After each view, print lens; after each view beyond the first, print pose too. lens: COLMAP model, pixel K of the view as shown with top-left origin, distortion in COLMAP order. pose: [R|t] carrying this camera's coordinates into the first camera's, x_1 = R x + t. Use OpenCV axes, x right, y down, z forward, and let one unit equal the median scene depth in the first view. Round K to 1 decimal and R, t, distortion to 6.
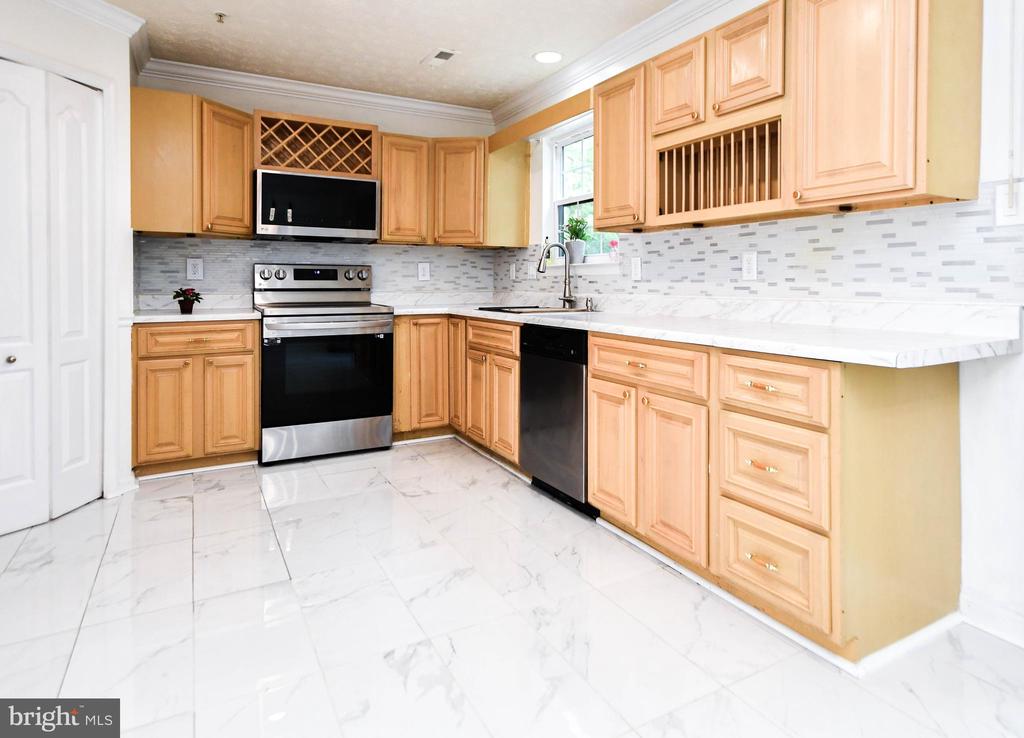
lens RADIAL K [[614.0, 0, 556.2], [0, 614.0, 279.4], [0, 0, 1]] dist [0.002241, 0.001705]
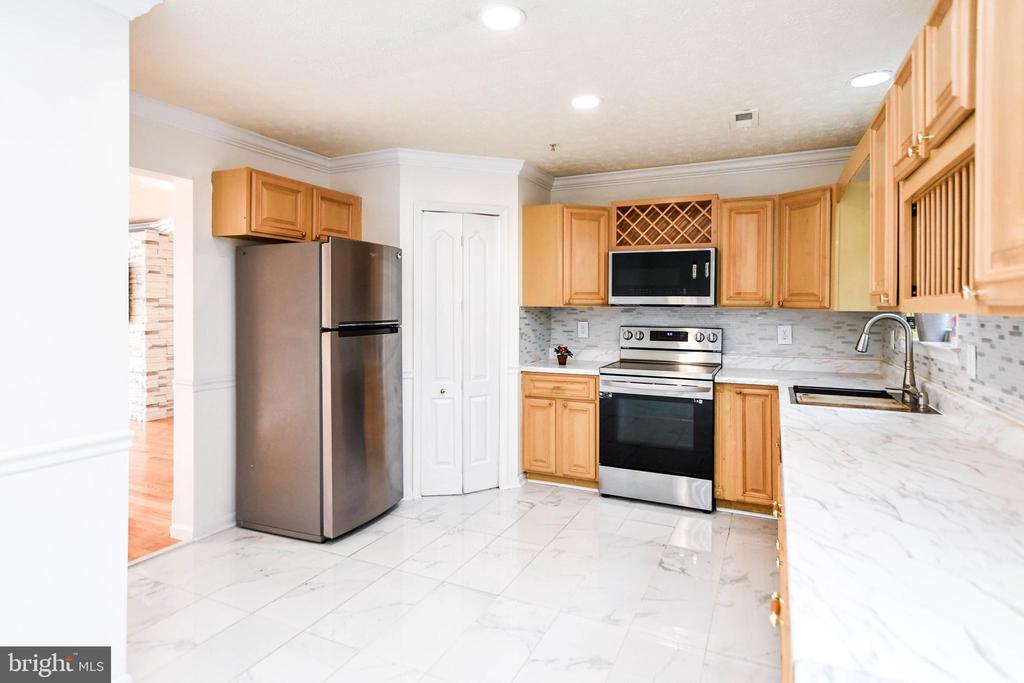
lens RADIAL K [[556.9, 0, 503.6], [0, 556.9, 302.4], [0, 0, 1]] dist [0.001747, 0.000649]
pose [[0.552510, -0.004800, -0.833492, 0.322308], [-0.000735, 0.999980, -0.006246, -0.070353], [0.833506, 0.004064, 0.552496, 0.210642]]
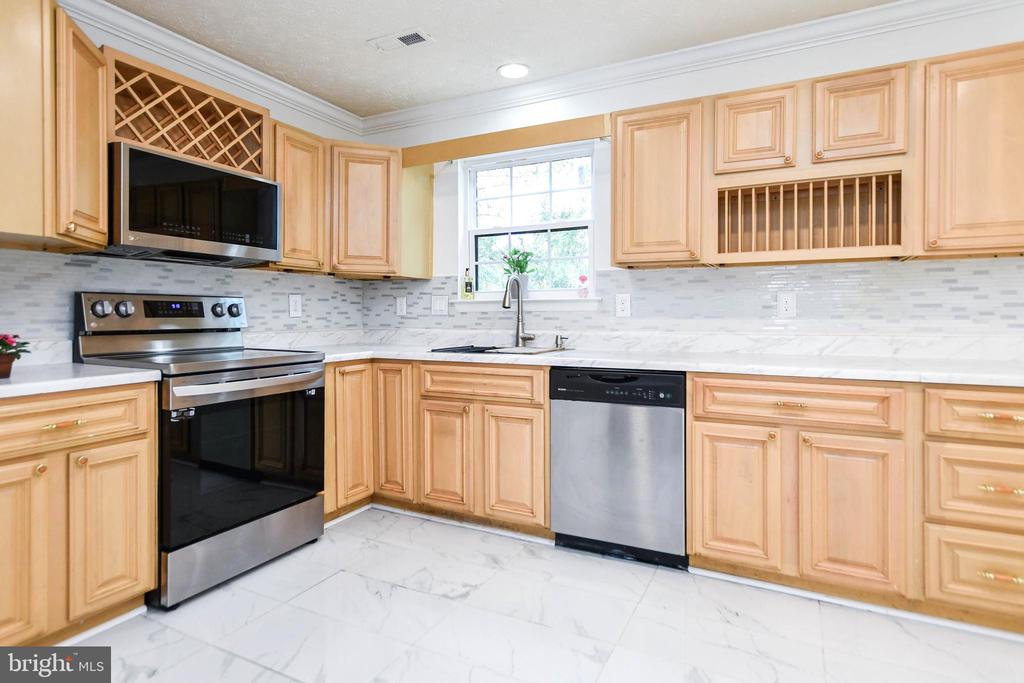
lens RADIAL K [[552.9, 0, 510.1], [0, 552.9, 315.1], [0, 0, 1]] dist [0.002833, 0.002016]
pose [[0.845225, -0.002771, 0.534403, -0.452610], [-0.000295, 0.999984, 0.005652, -0.005769], [-0.534410, -0.004935, 0.845211, 0.308266]]
